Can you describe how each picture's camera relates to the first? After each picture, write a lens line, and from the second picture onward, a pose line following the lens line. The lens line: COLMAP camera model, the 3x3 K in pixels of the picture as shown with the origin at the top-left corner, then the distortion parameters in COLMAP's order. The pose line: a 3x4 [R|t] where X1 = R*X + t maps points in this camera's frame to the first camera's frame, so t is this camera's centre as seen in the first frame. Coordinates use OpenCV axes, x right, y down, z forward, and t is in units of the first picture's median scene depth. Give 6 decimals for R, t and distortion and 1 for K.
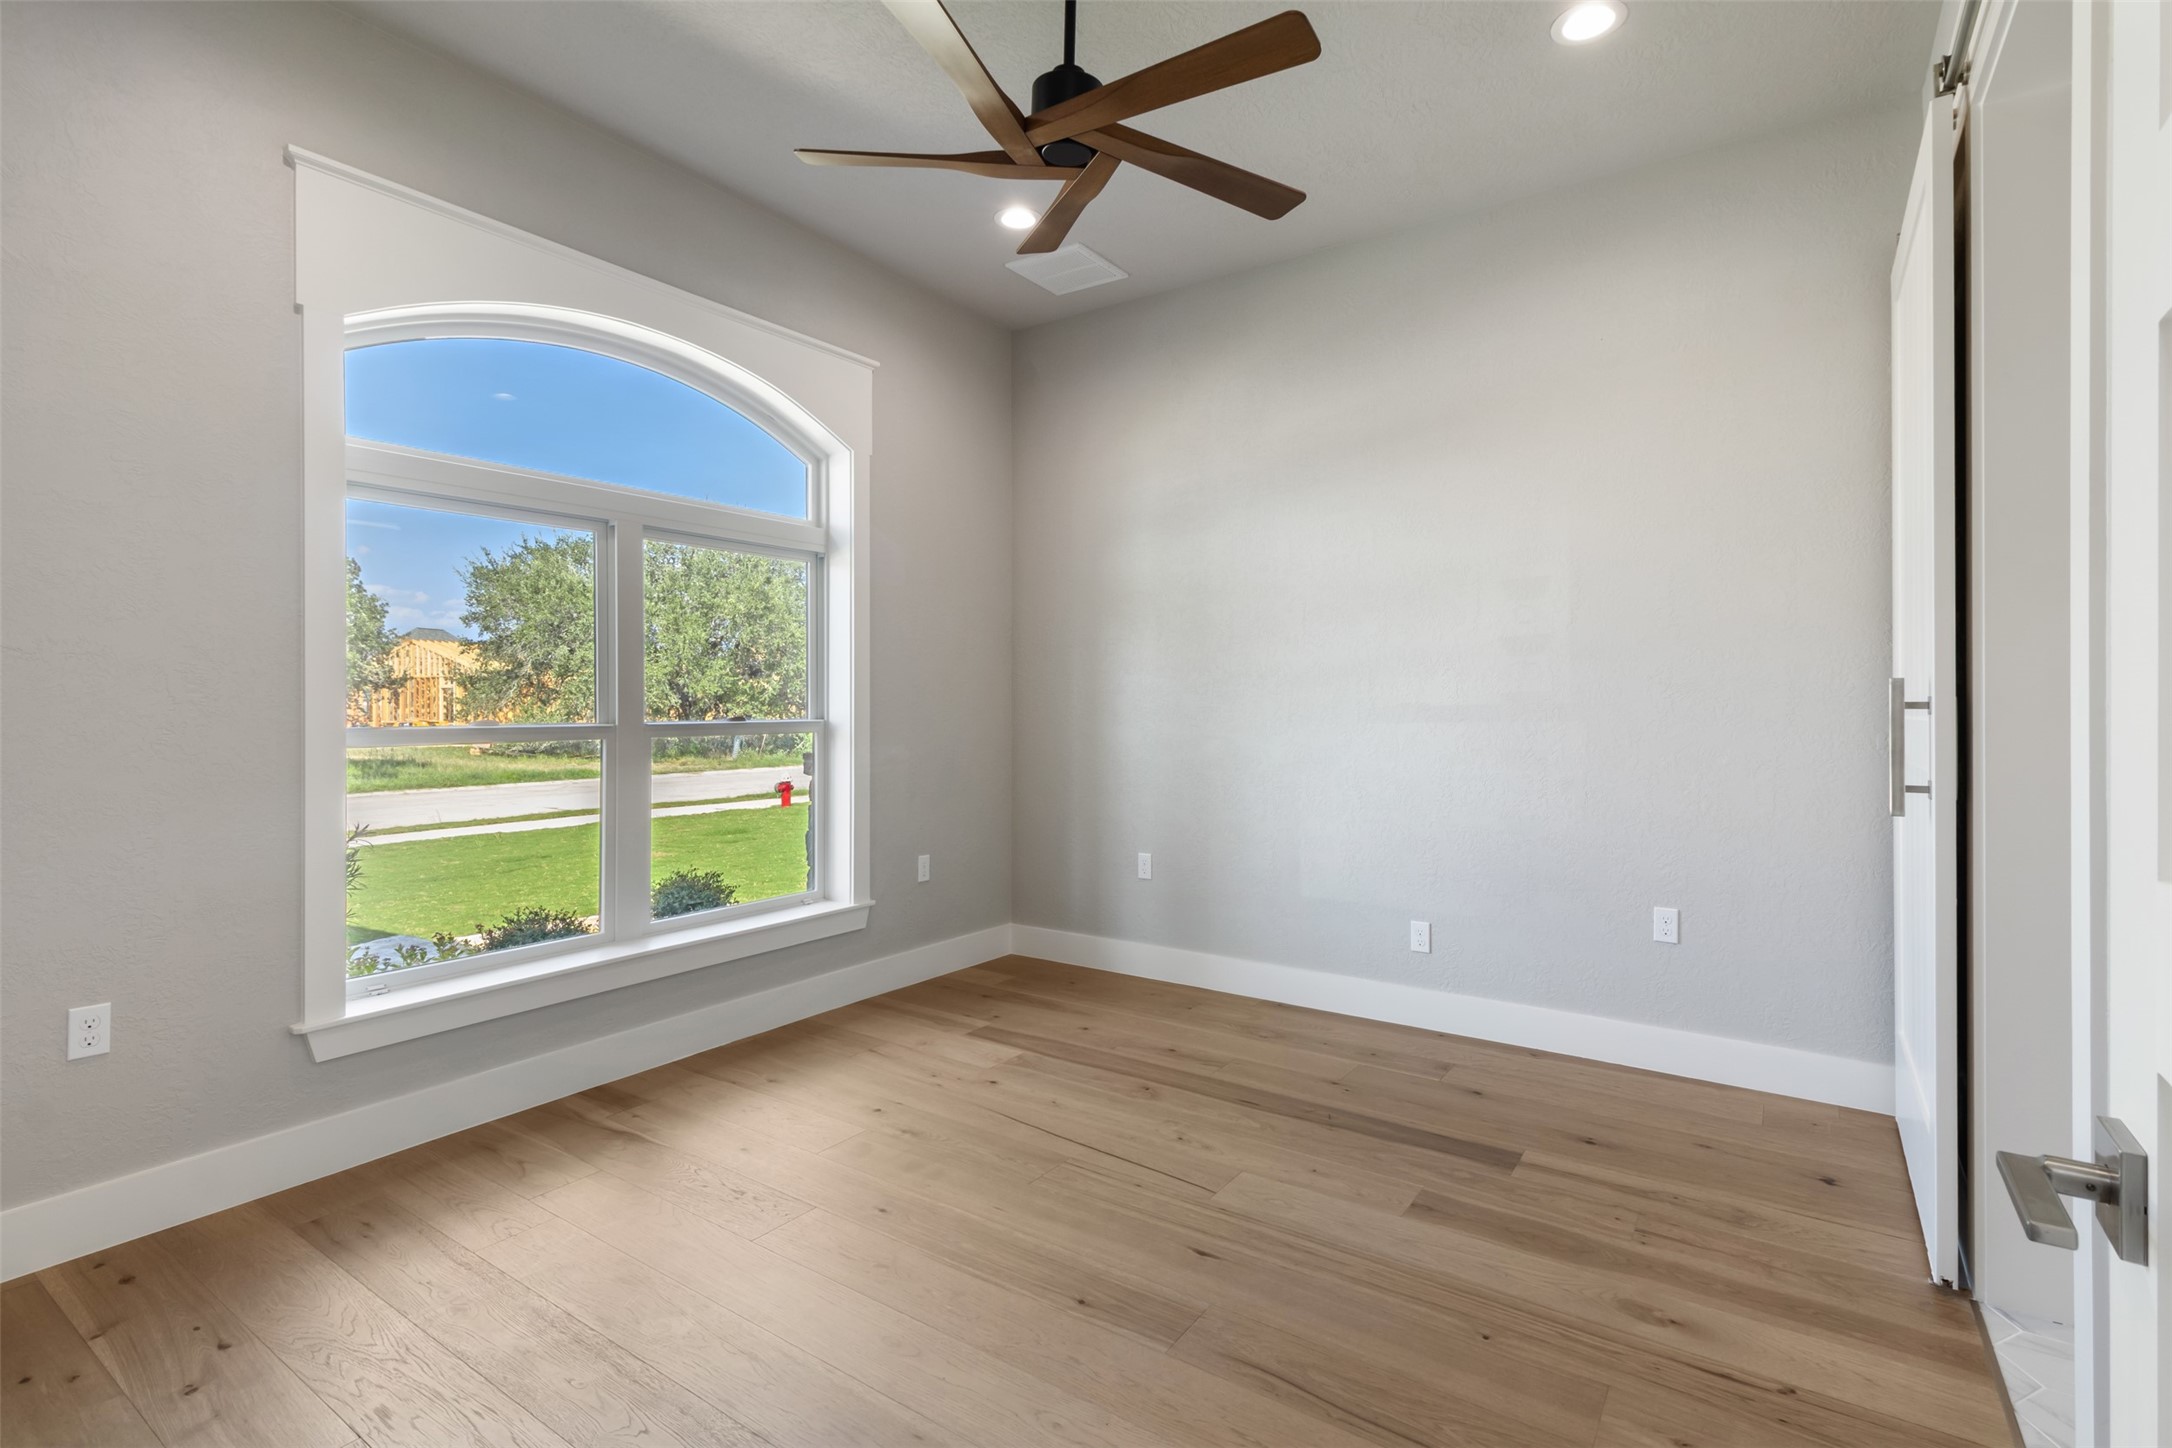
lens RADIAL K [[1008.3, 0, 1088.5], [0, 1008.3, 710.6], [0, 0, 1]] dist [0.003195, 0.000285]
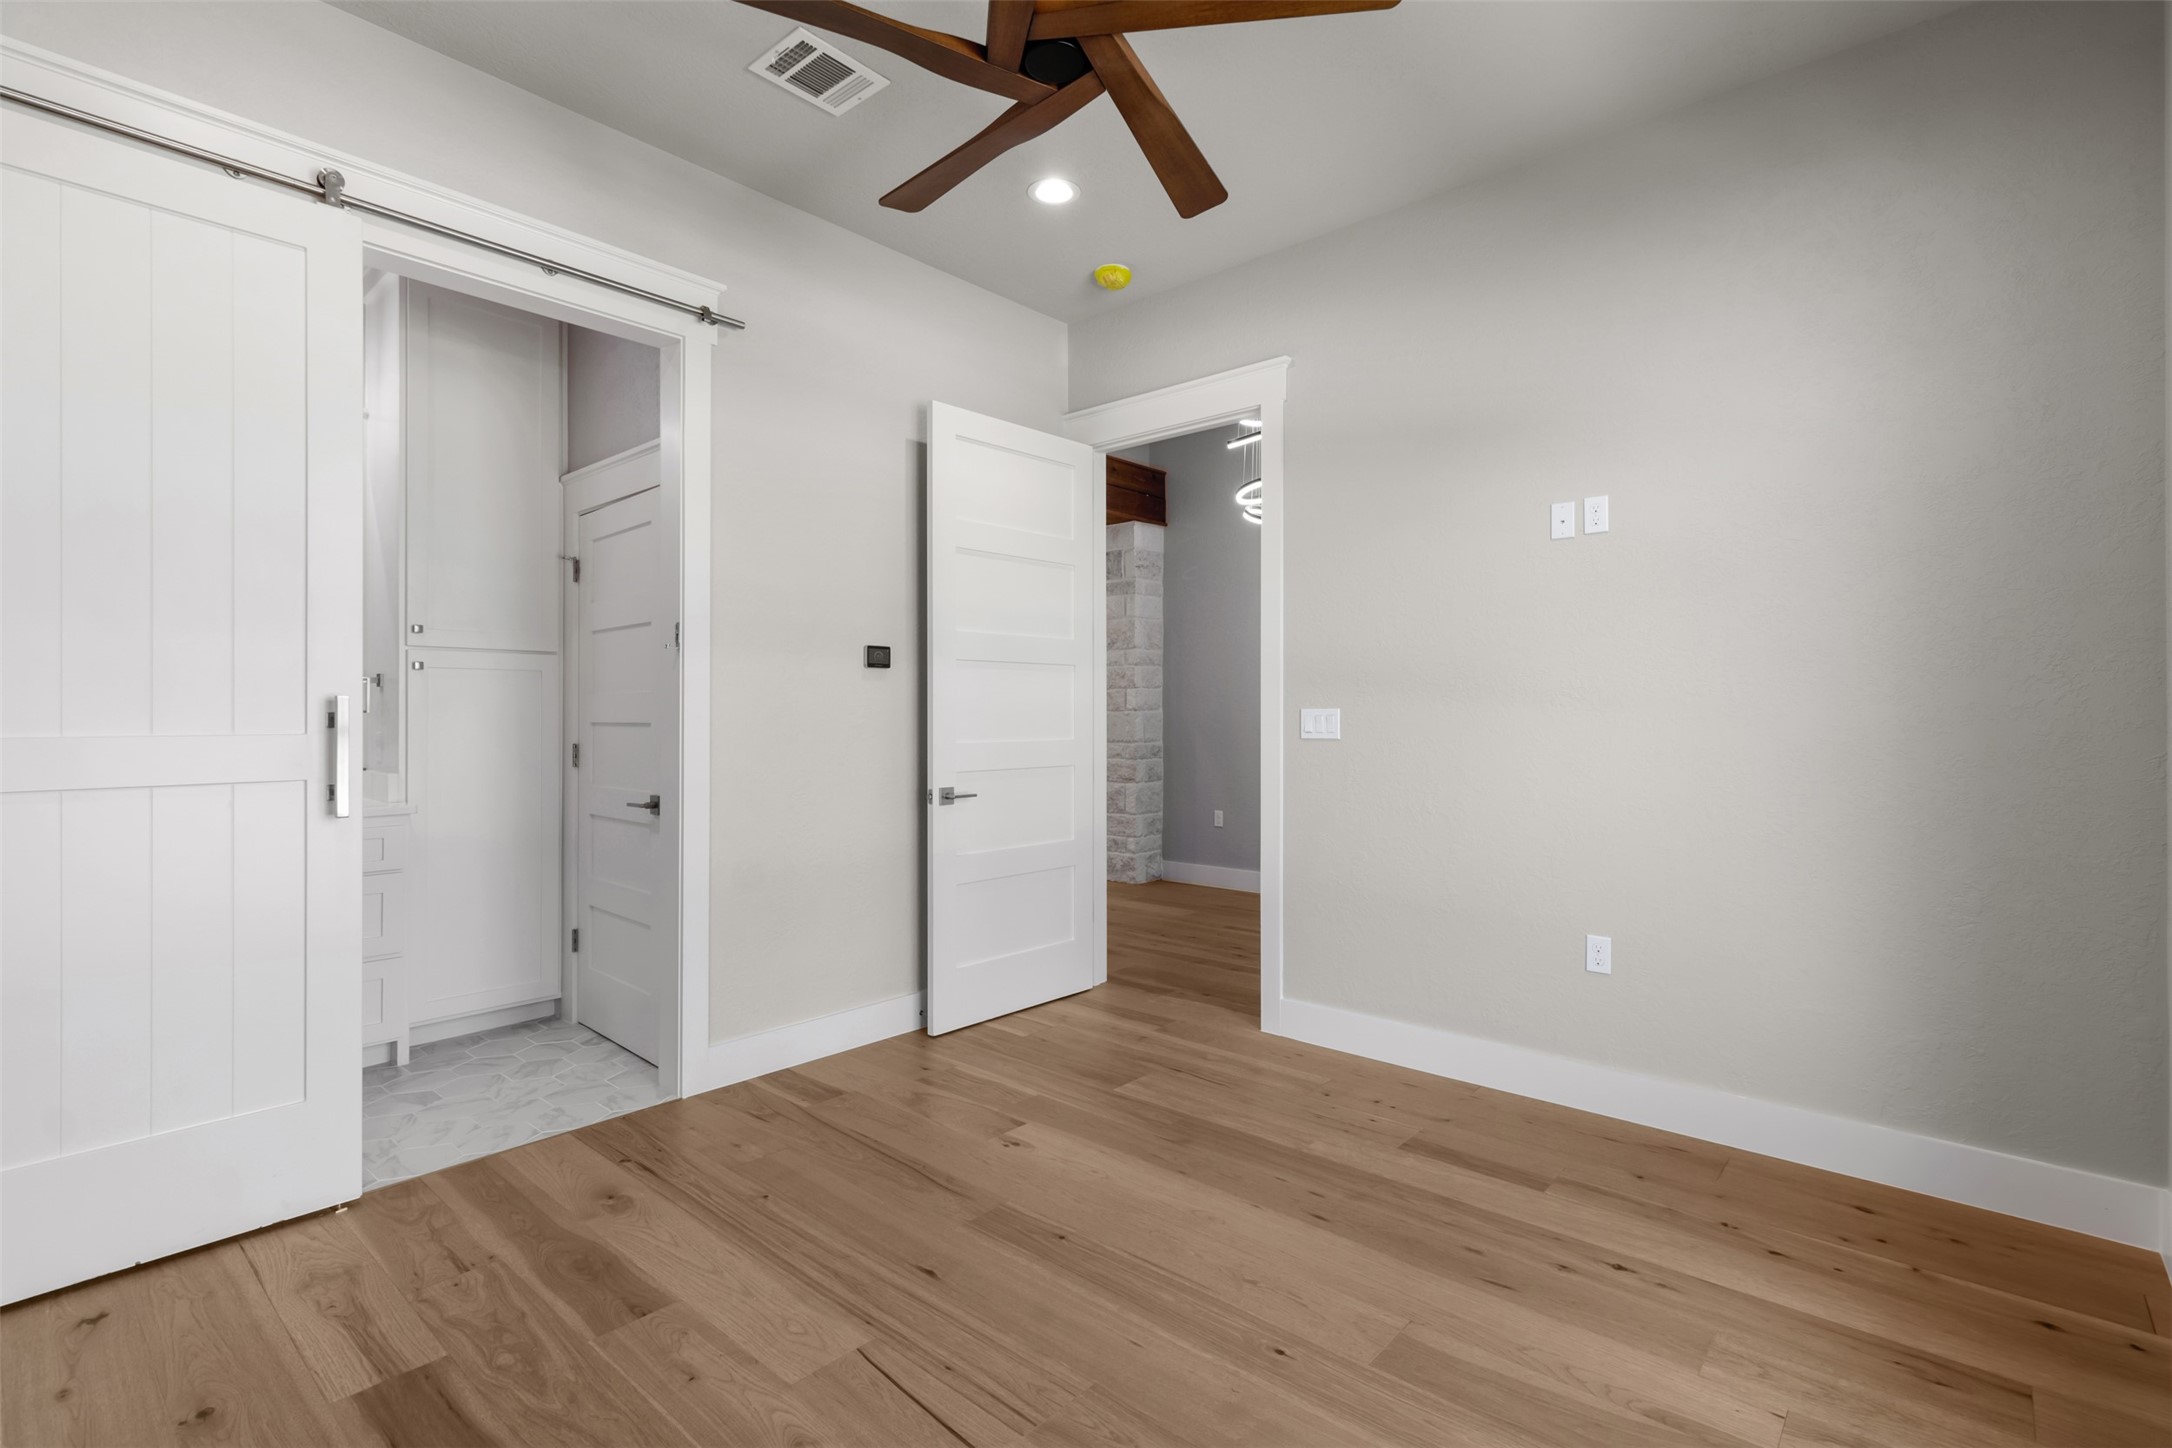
lens RADIAL K [[1008.3, 0, 1082.1], [0, 1008.3, 721.2], [0, 0, 1]] dist [0.003195, 0.000285]
pose [[-0.992274, -0.000923, 0.124063, -0.153496], [-0.000434, 0.999992, 0.003969, -0.007990], [-0.124066, 0.003885, -0.992266, 1.900423]]
